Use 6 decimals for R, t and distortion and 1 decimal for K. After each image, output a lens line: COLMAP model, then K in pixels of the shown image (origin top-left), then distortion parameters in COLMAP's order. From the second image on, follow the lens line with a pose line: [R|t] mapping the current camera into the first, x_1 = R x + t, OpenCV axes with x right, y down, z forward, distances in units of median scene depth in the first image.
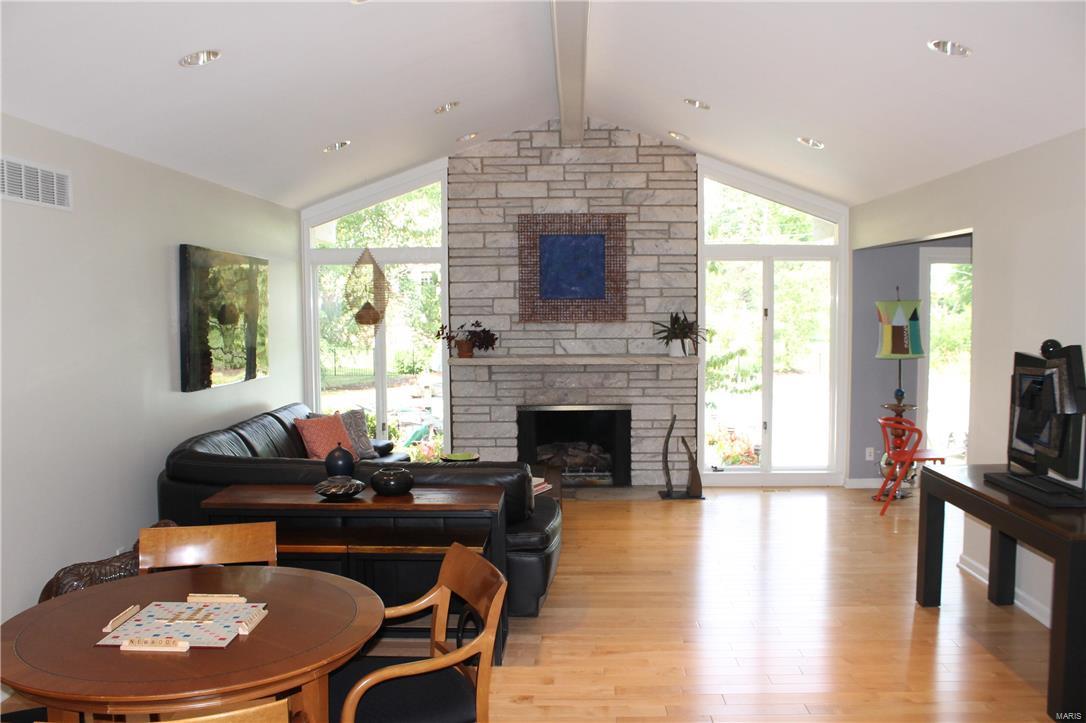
lens RADIAL K [[937.9, 0, 542.0], [0, 937.9, 362.5], [0, 0, 1]] dist [-0.110812, 0.088099]
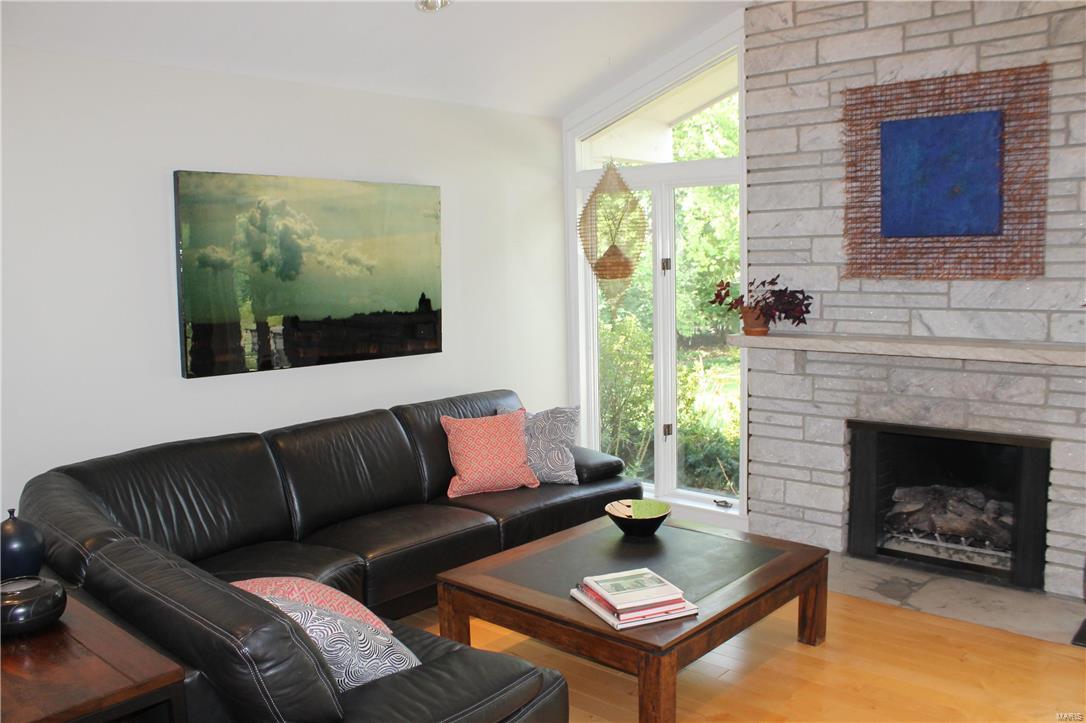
lens RADIAL K [[937.9, 0, 541.3], [0, 937.9, 366.7], [0, 0, 1]] dist [-0.110812, 0.088099]
pose [[0.767500, 0.065298, -0.637715, 0.198731], [-0.024819, 0.997080, 0.072224, -0.024615], [0.640569, -0.039605, 0.766879, 0.435267]]
